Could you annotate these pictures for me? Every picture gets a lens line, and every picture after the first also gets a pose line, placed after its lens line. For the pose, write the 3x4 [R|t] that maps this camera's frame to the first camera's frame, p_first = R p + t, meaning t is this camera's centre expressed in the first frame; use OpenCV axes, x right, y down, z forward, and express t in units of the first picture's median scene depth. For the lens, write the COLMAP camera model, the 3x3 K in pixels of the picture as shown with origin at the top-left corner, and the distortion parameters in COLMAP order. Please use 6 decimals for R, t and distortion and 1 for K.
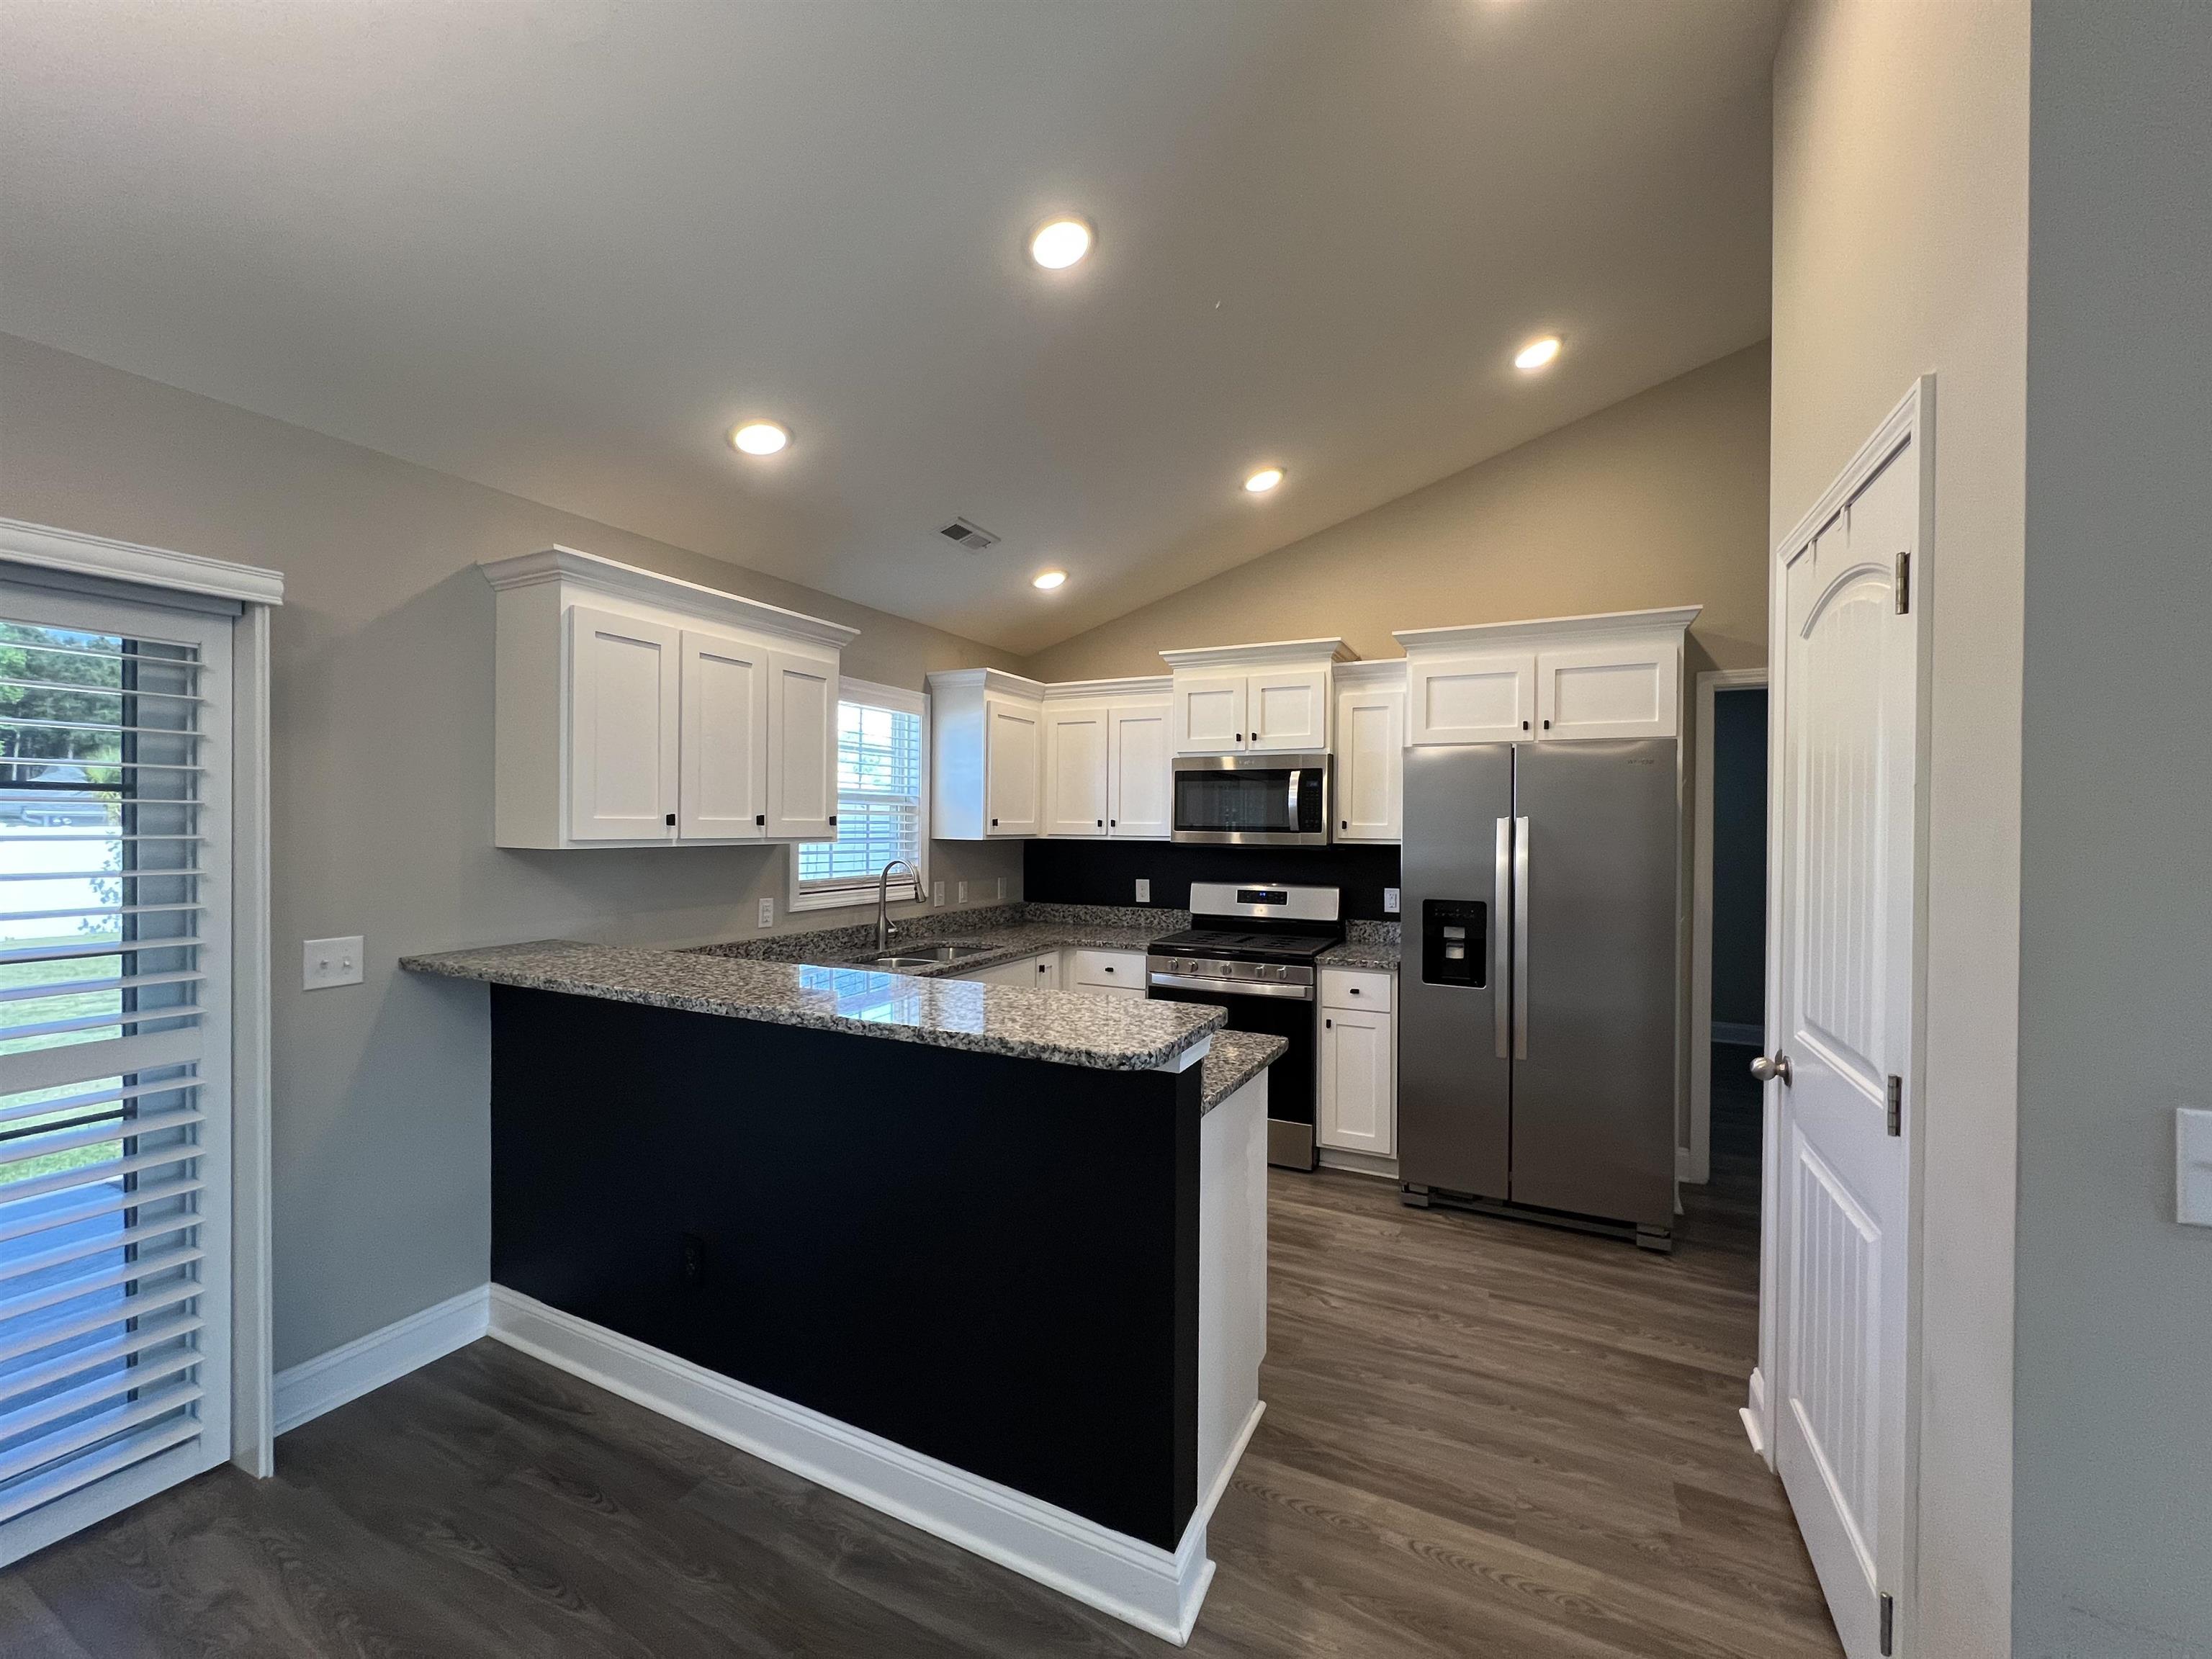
lens RADIAL K [[886.1, 0, 1106.0], [0, 886.1, 829.5], [0, 0, 1]] dist [-0.000968, -0.000127]
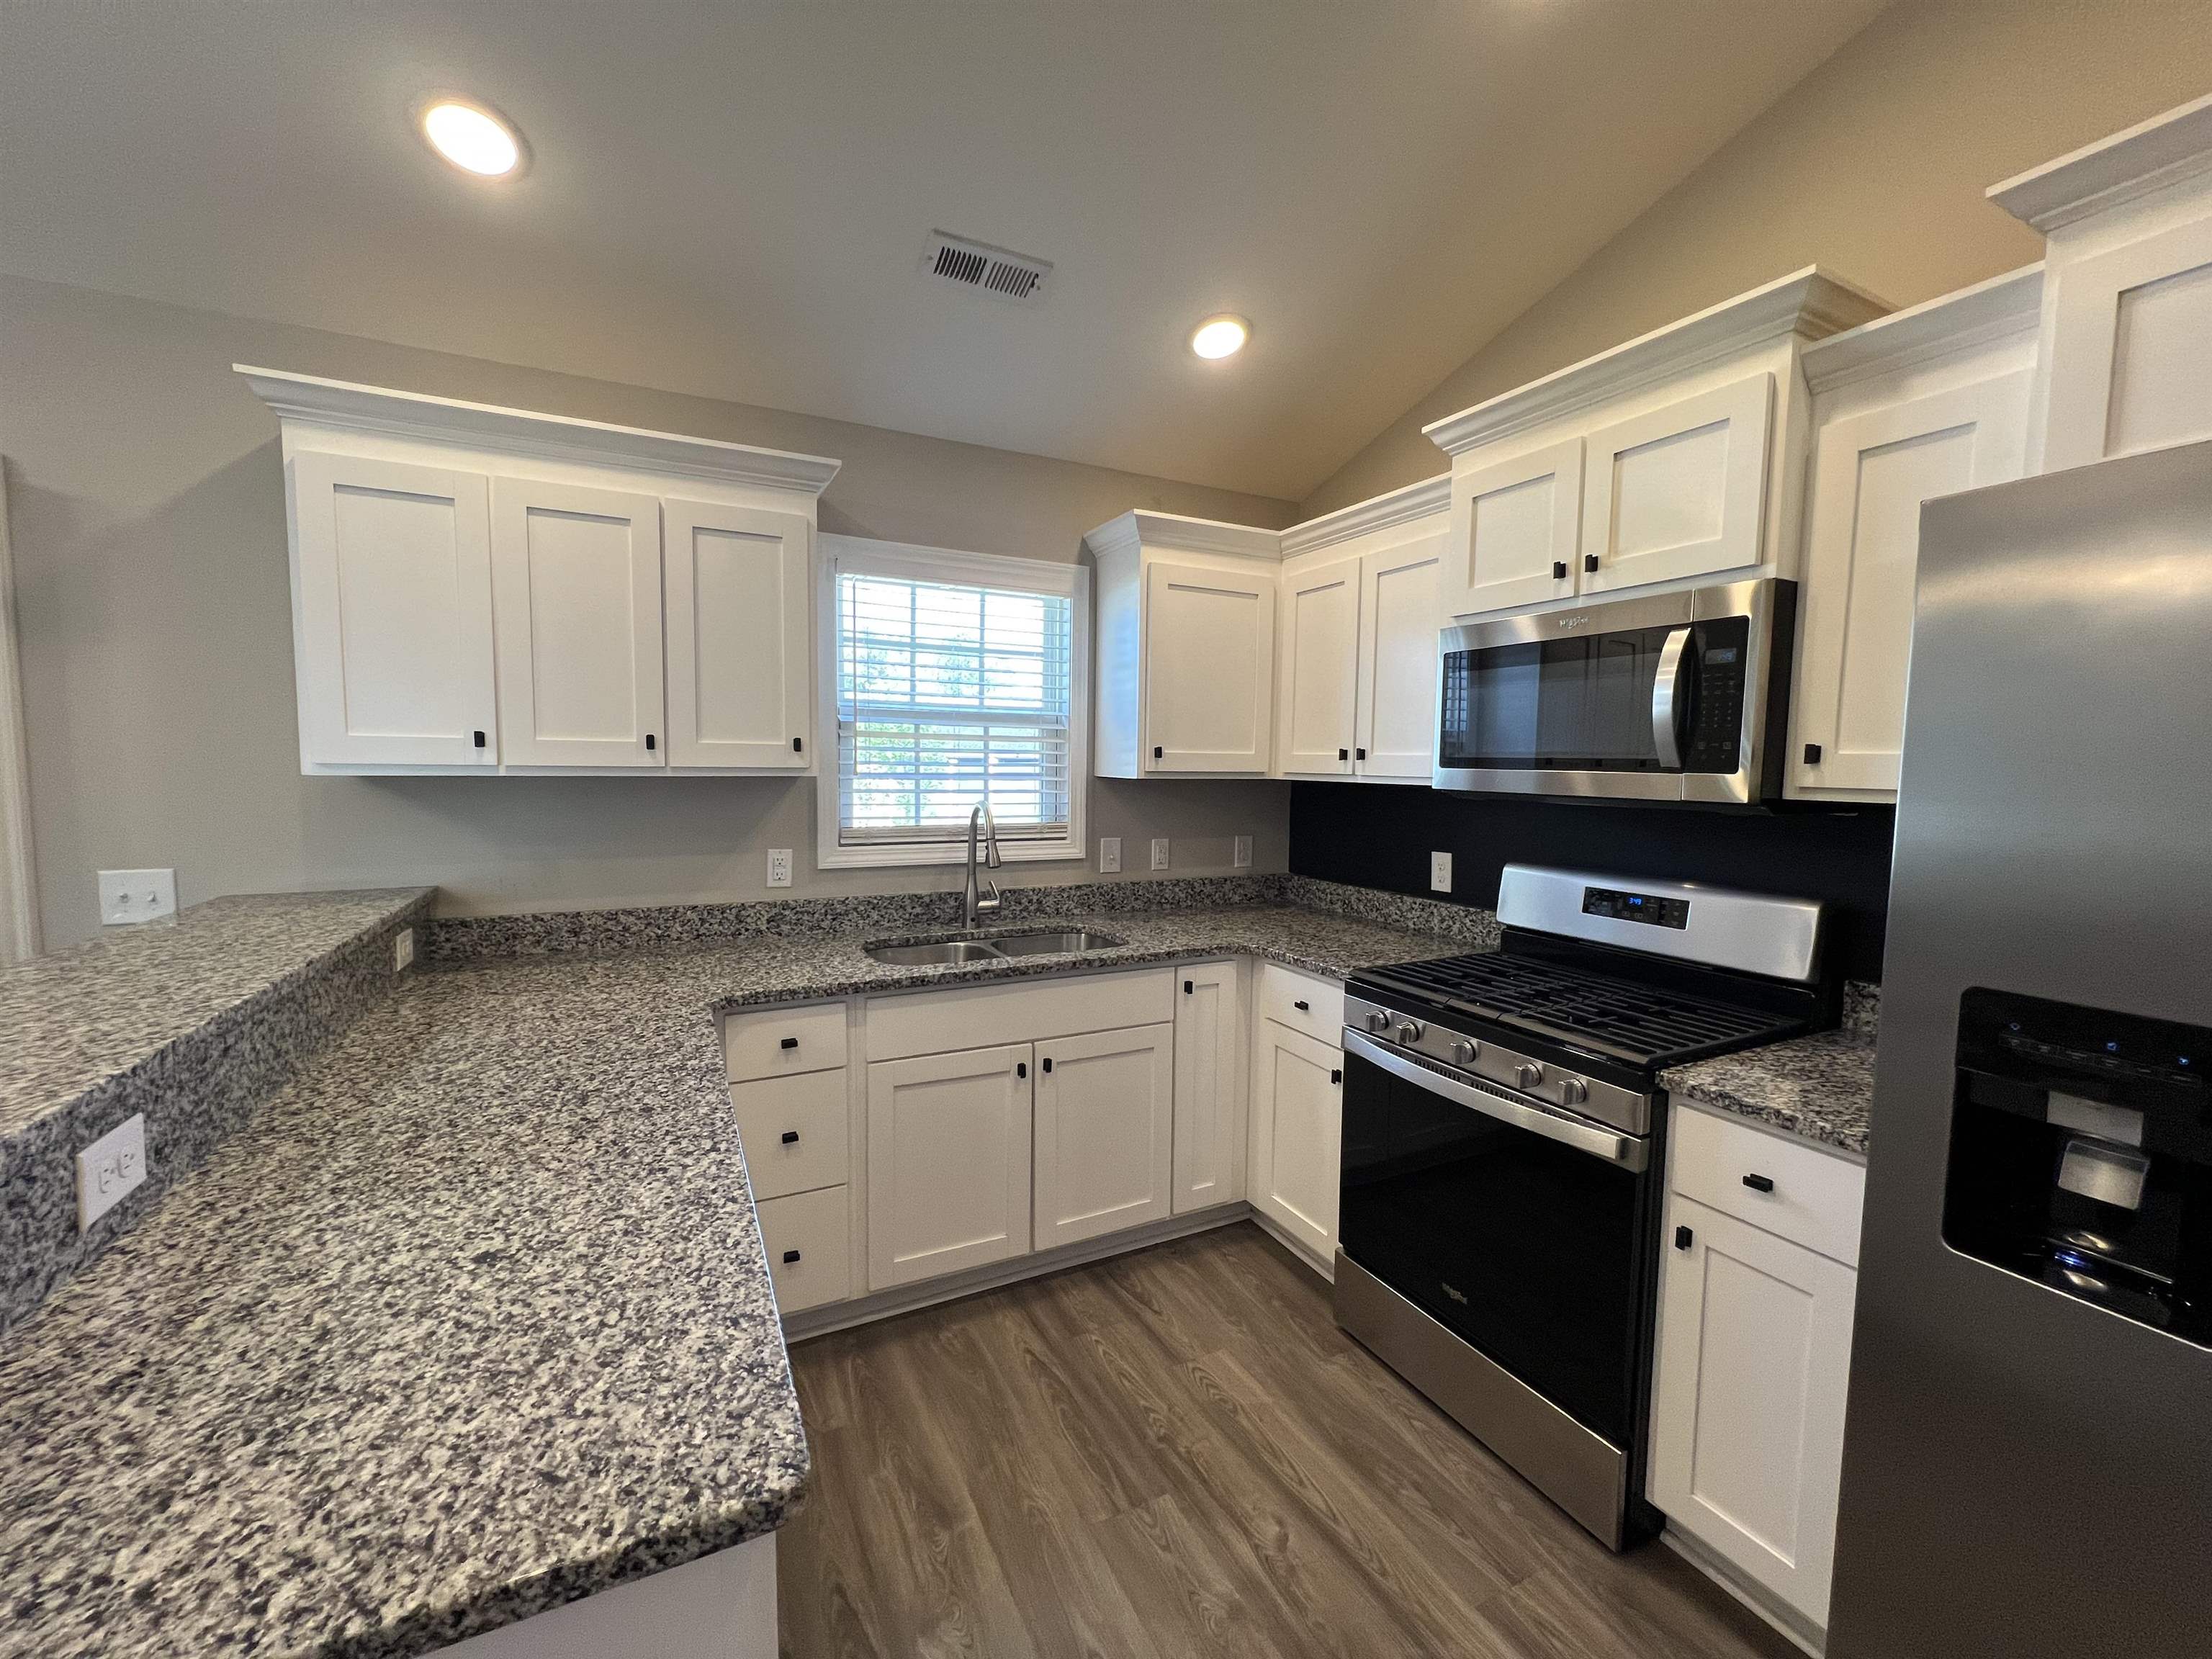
lens RADIAL K [[886.1, 0, 1106.0], [0, 886.1, 829.5], [0, 0, 1]] dist [-0.000968, -0.000127]
pose [[0.802969, 0.049987, -0.593920, 0.245445], [-0.011776, 0.997613, 0.068041, 0.005030], [0.595904, -0.047641, 0.801641, 0.471774]]
